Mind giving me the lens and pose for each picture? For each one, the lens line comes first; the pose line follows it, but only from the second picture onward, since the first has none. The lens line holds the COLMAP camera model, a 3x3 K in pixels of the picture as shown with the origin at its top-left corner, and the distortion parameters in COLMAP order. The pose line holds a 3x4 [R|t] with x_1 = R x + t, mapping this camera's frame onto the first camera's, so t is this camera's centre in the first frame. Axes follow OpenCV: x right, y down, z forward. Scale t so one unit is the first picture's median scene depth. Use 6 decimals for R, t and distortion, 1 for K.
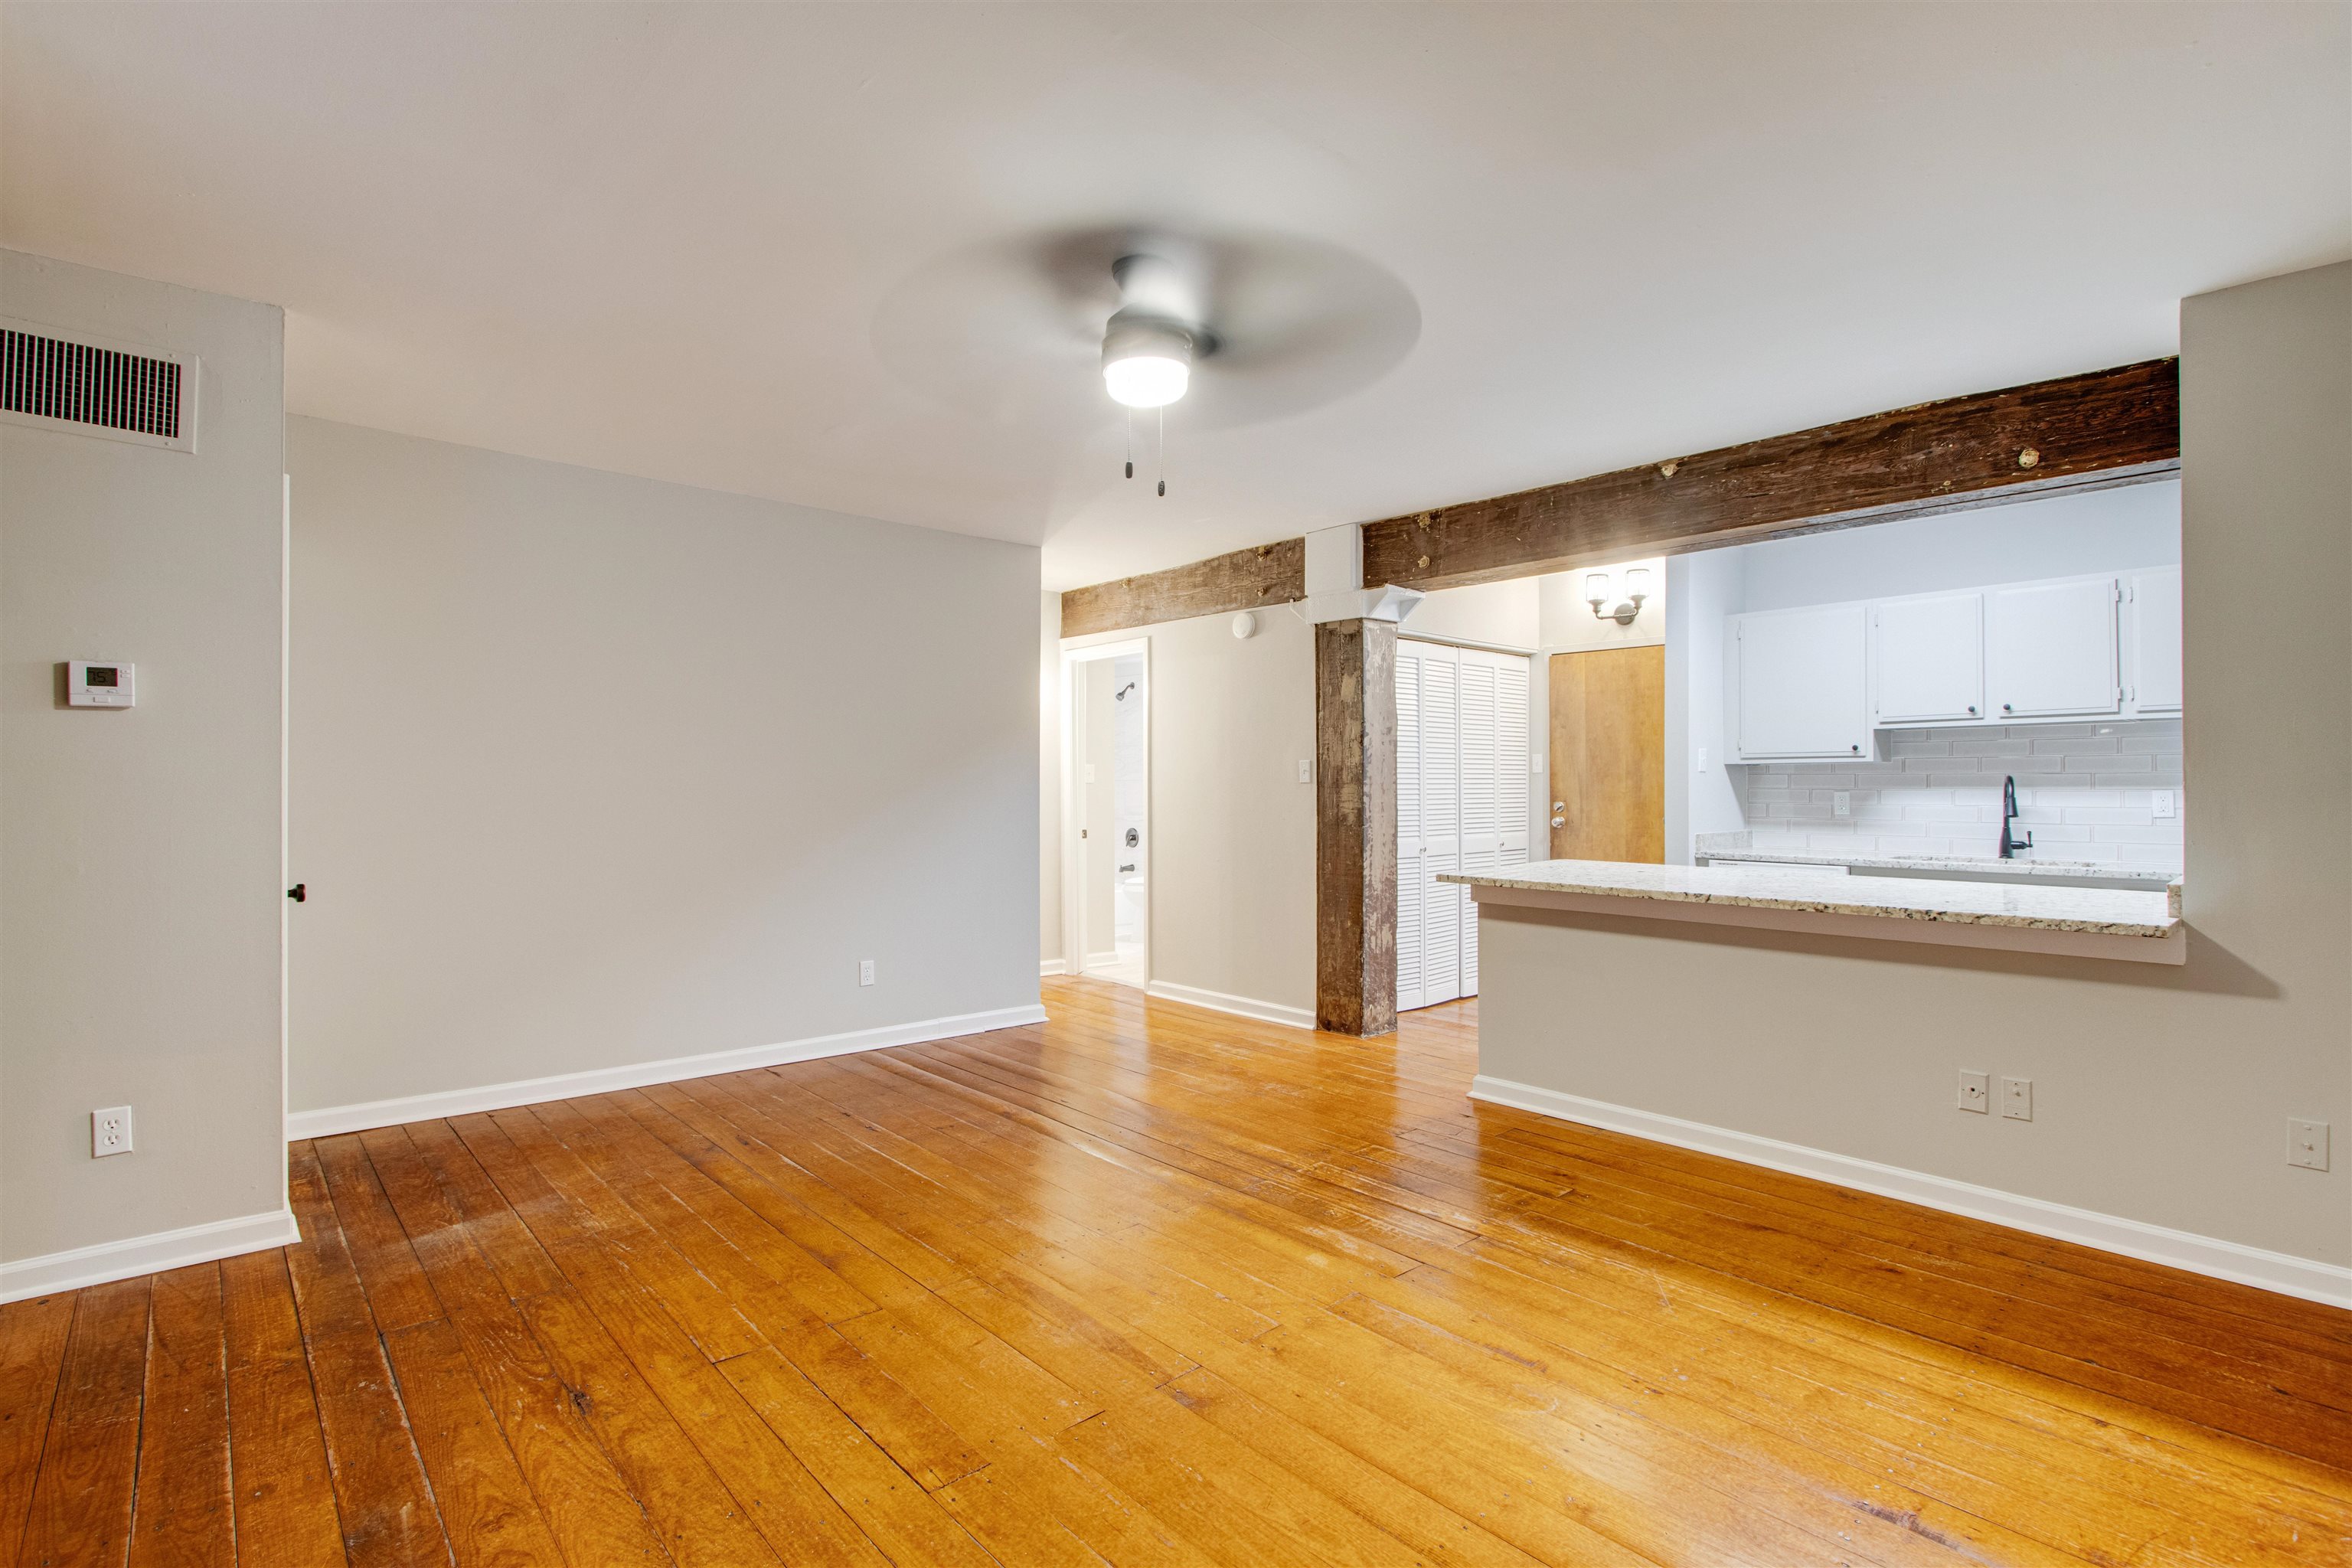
lens RADIAL K [[1106.0, 0, 1139.6], [0, 1106.0, 772.1], [0, 0, 1]] dist [-0.023039, 0.002397]
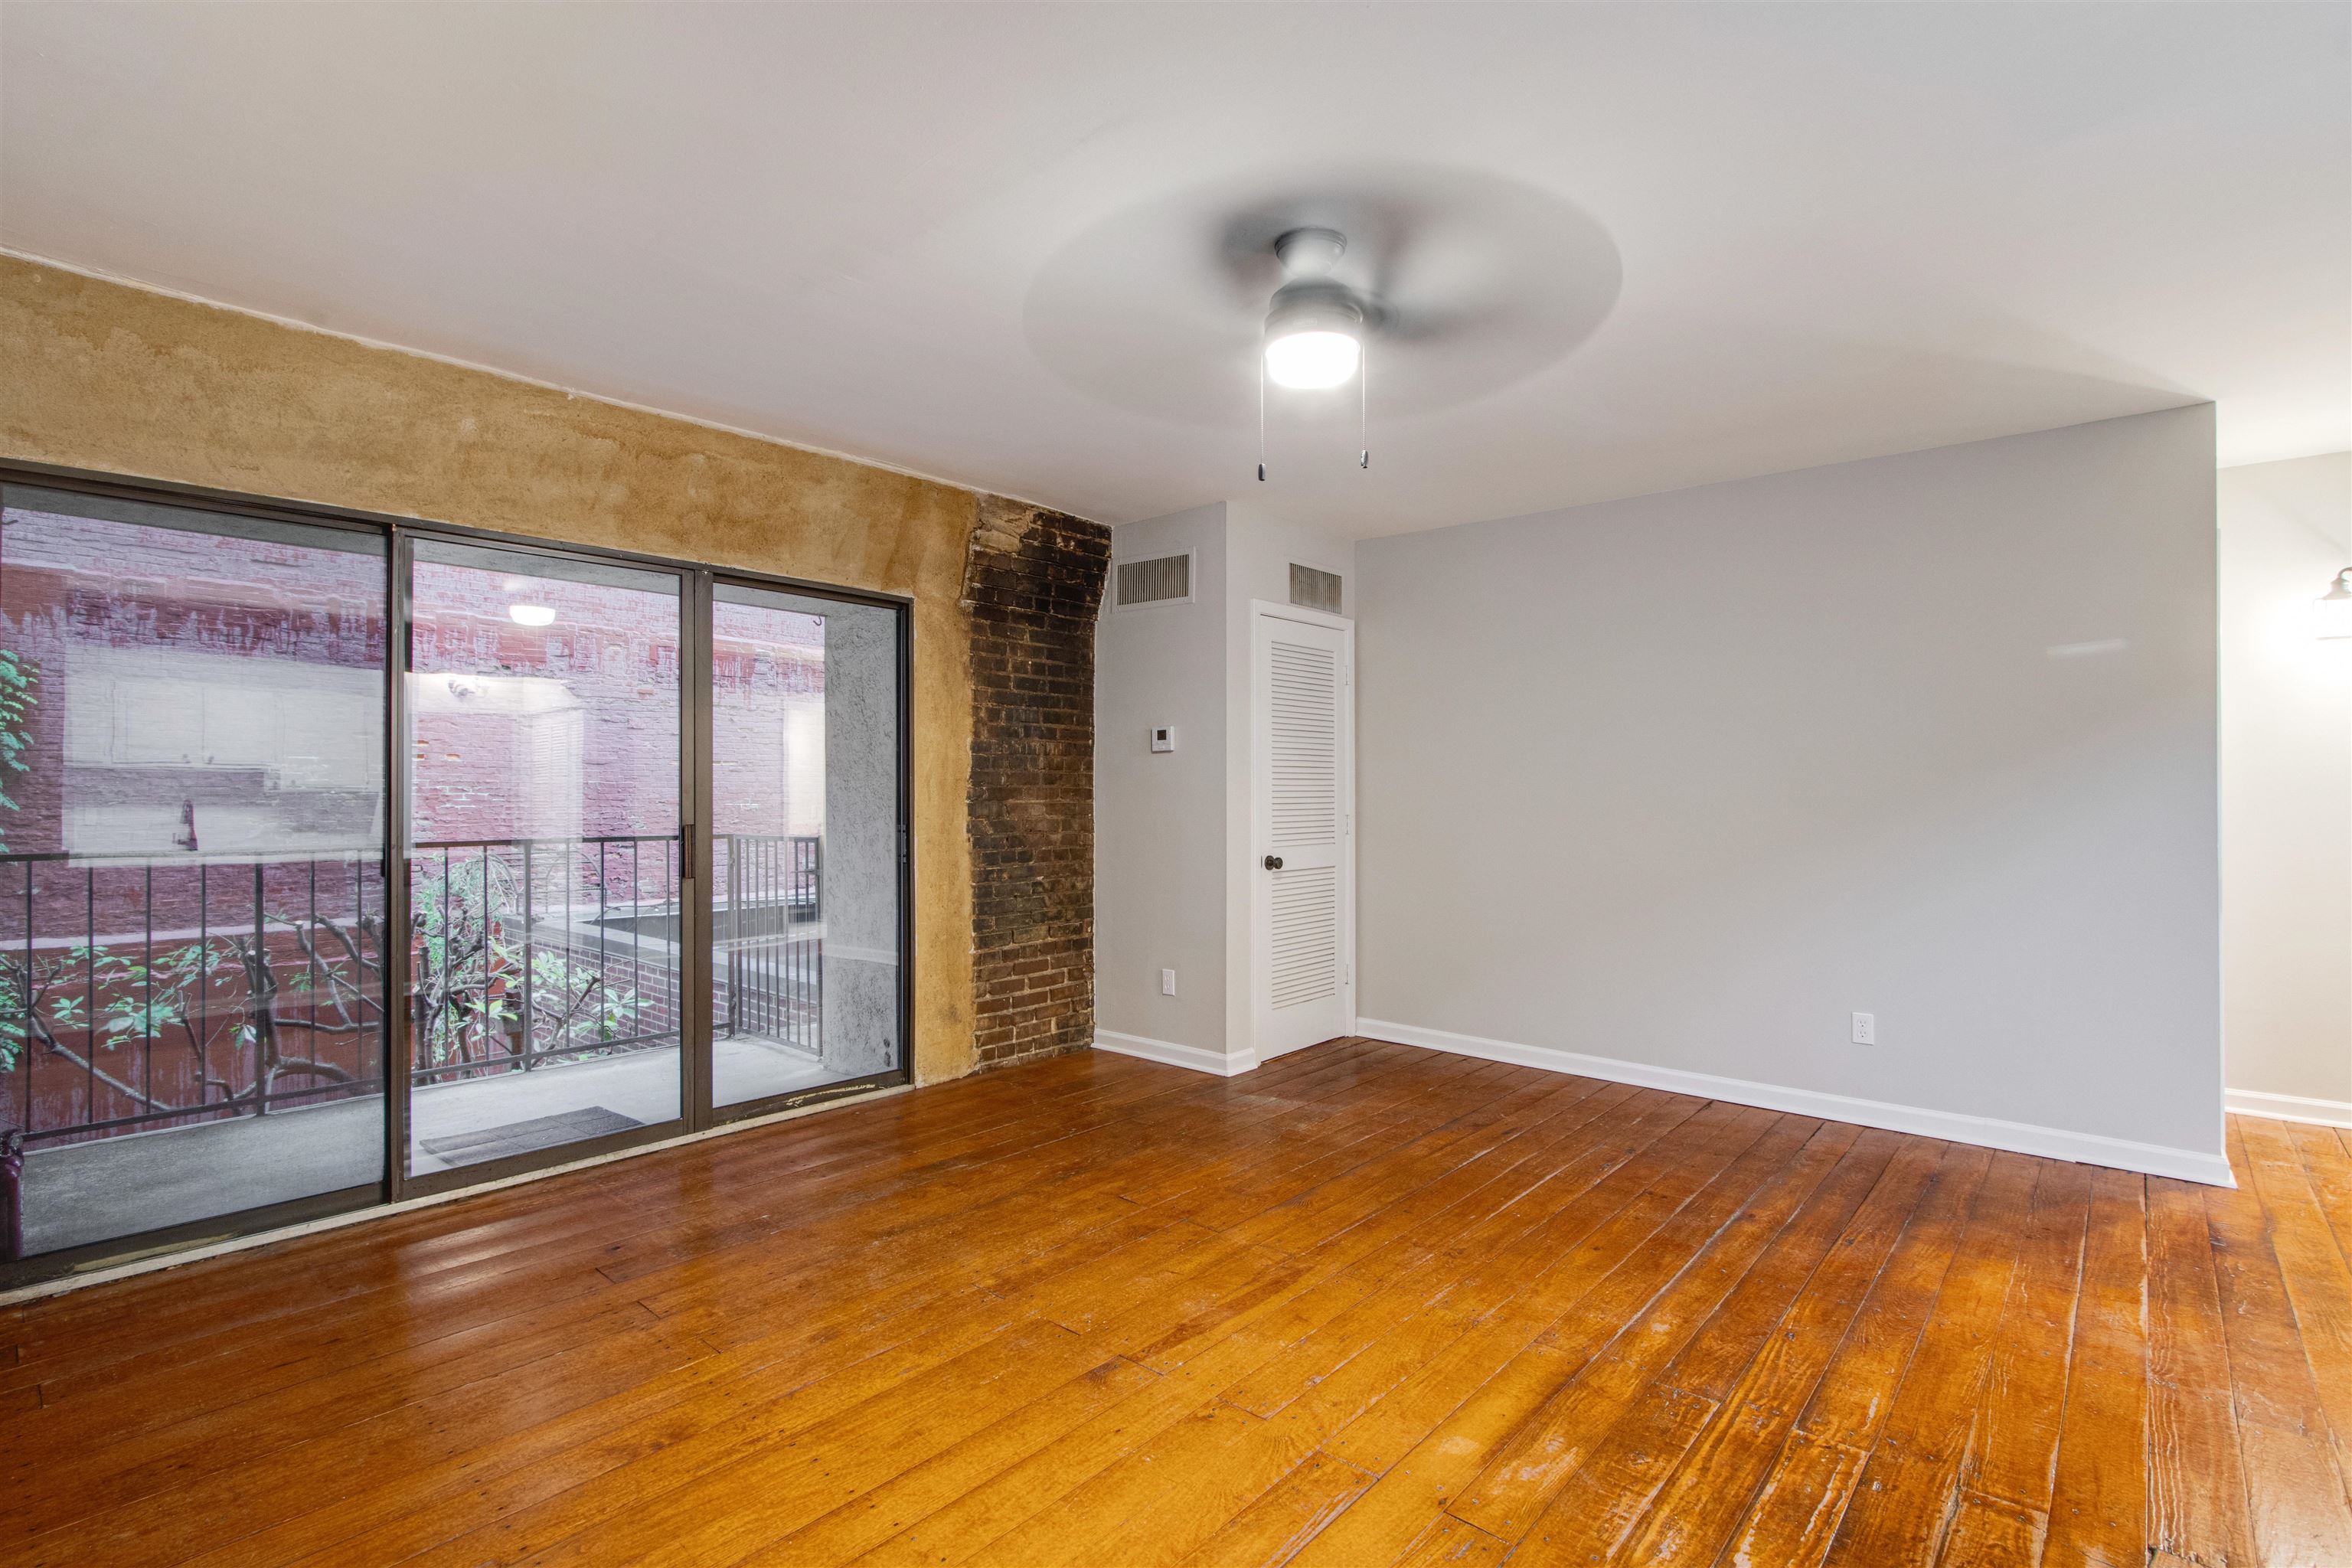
lens RADIAL K [[1106.0, 0, 1162.7], [0, 1106.0, 787.8], [0, 0, 1]] dist [-0.023039, 0.002397]
pose [[0.123769, -0.005354, -0.992297, 0.638883], [0.012052, 0.999920, -0.003892, 0.006566], [0.992238, -0.011477, 0.123823, 0.536749]]
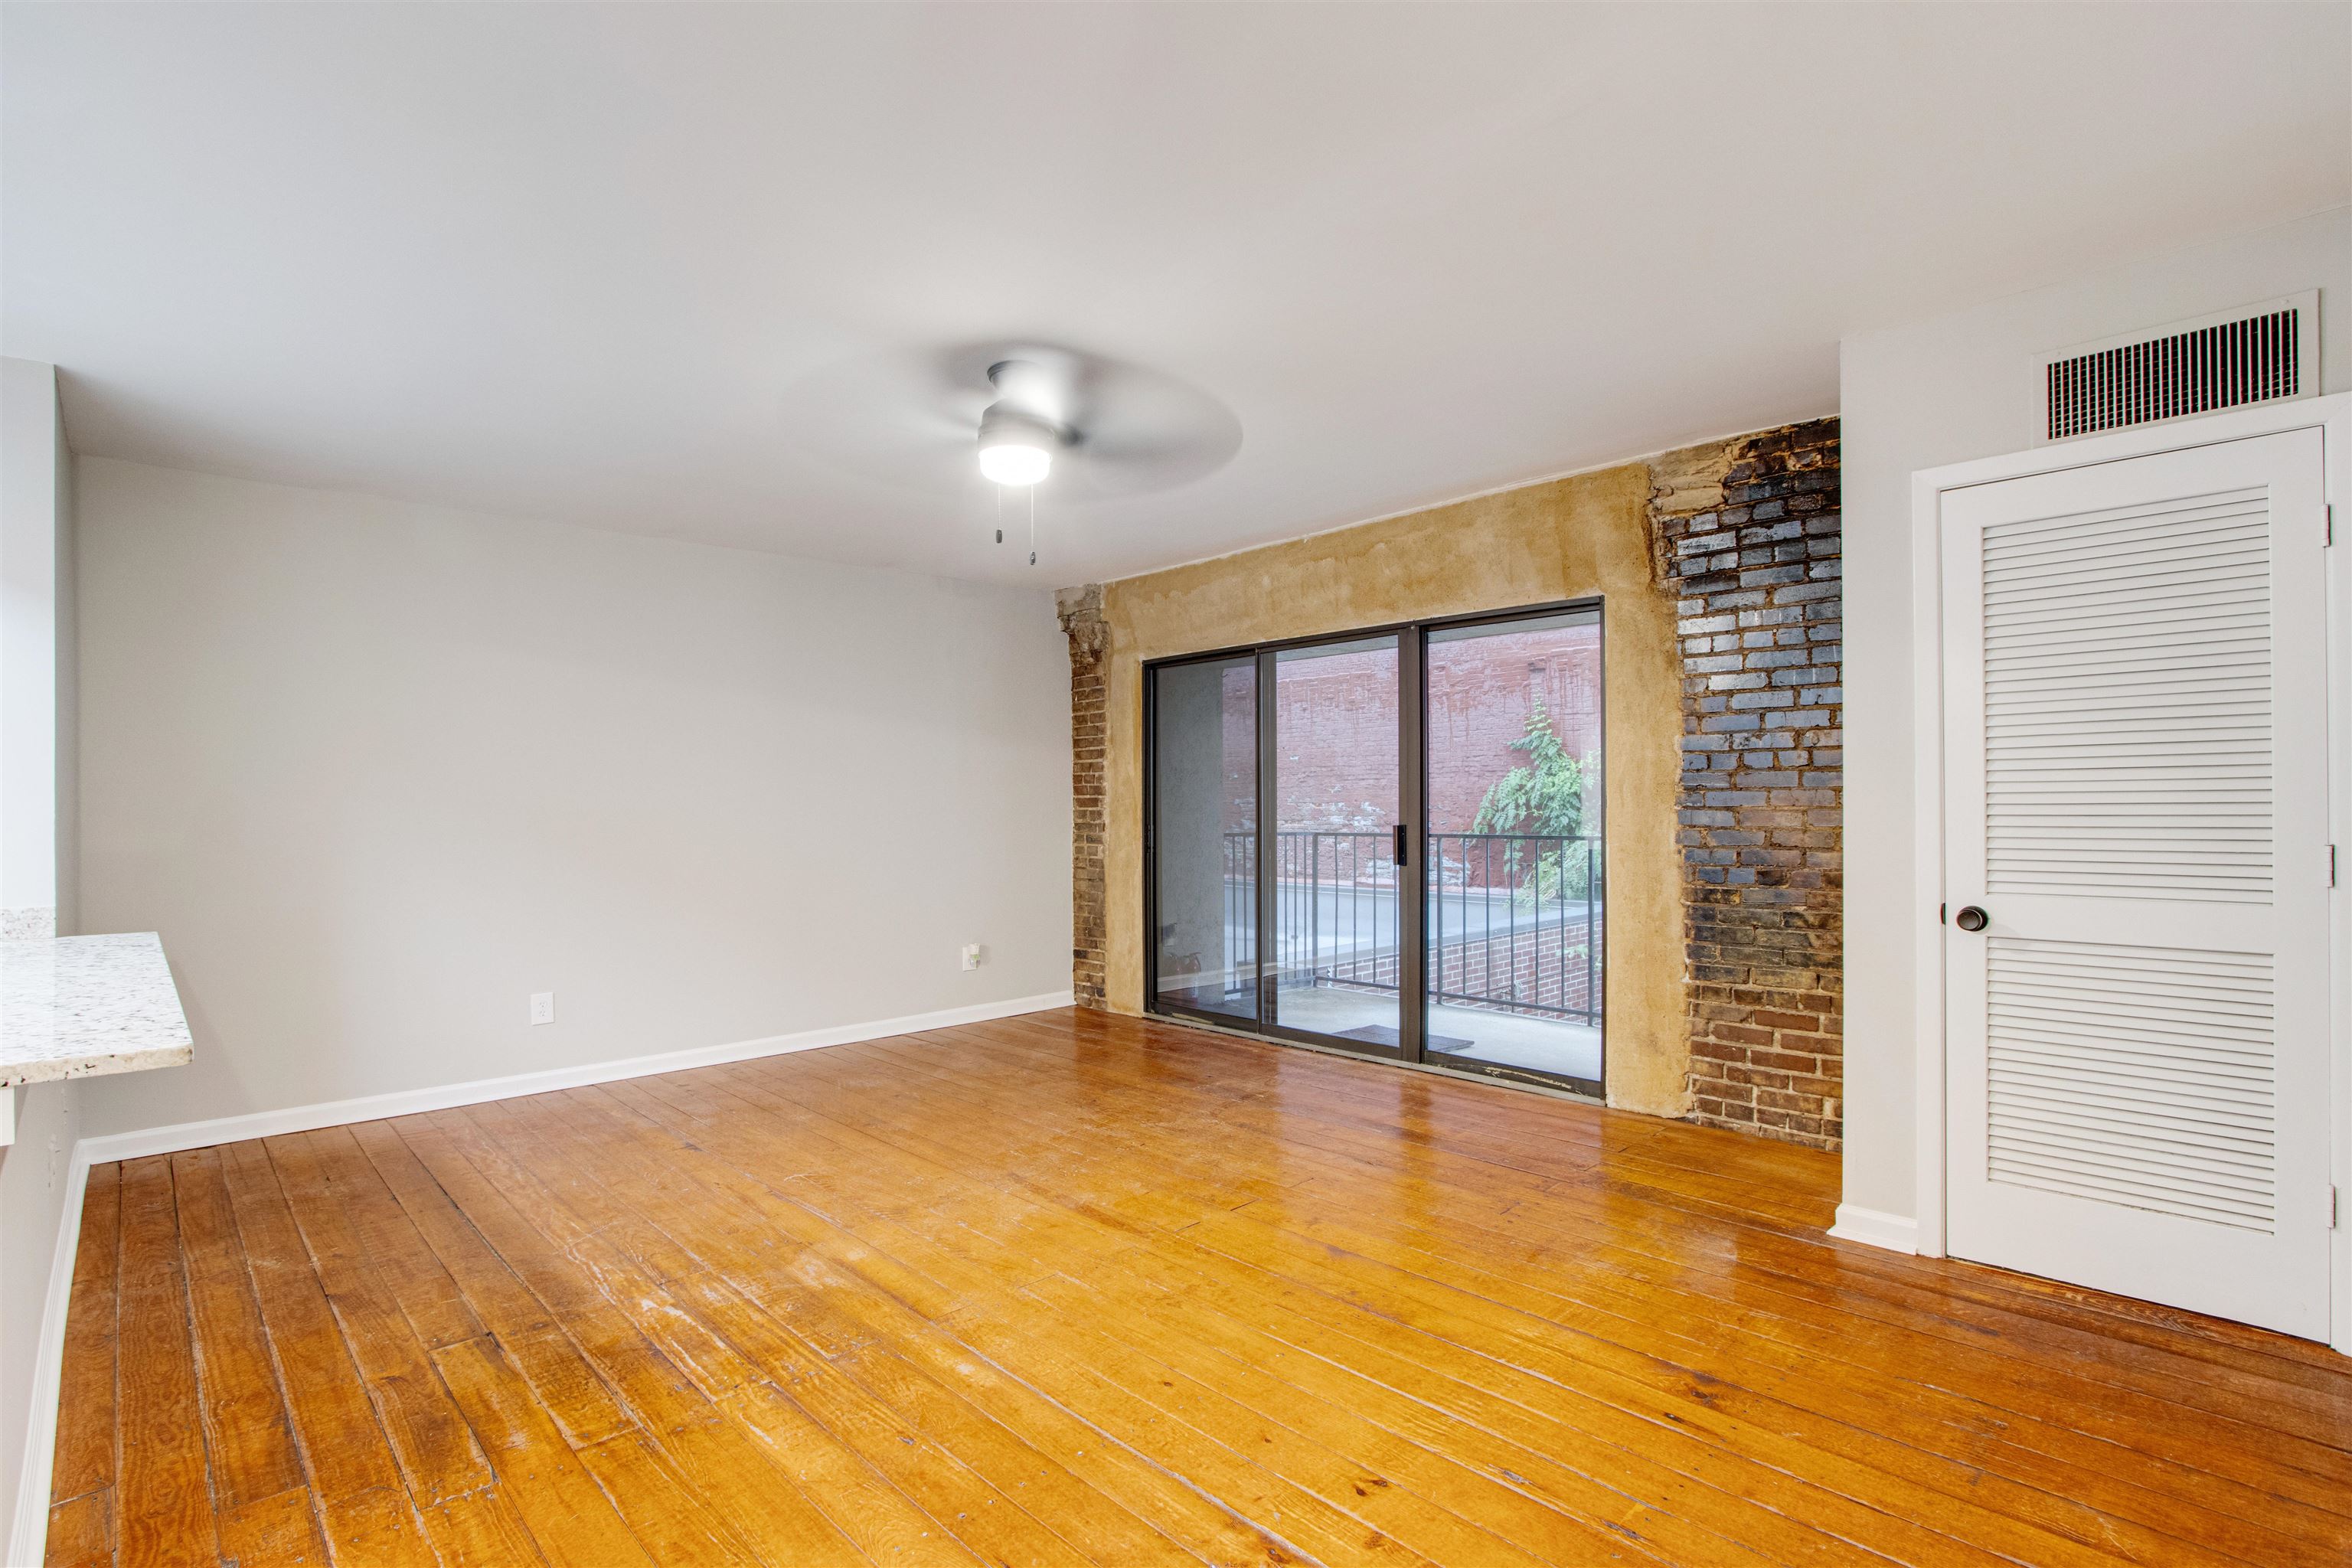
lens RADIAL K [[1106.0, 0, 1140.1], [0, 1106.0, 806.8], [0, 0, 1]] dist [-0.023039, 0.002397]
pose [[-0.999338, 0.008602, -0.035352, -0.057553], [0.008821, 0.999943, -0.006049, 0.015492], [0.035298, -0.006357, -0.999357, 1.541795]]
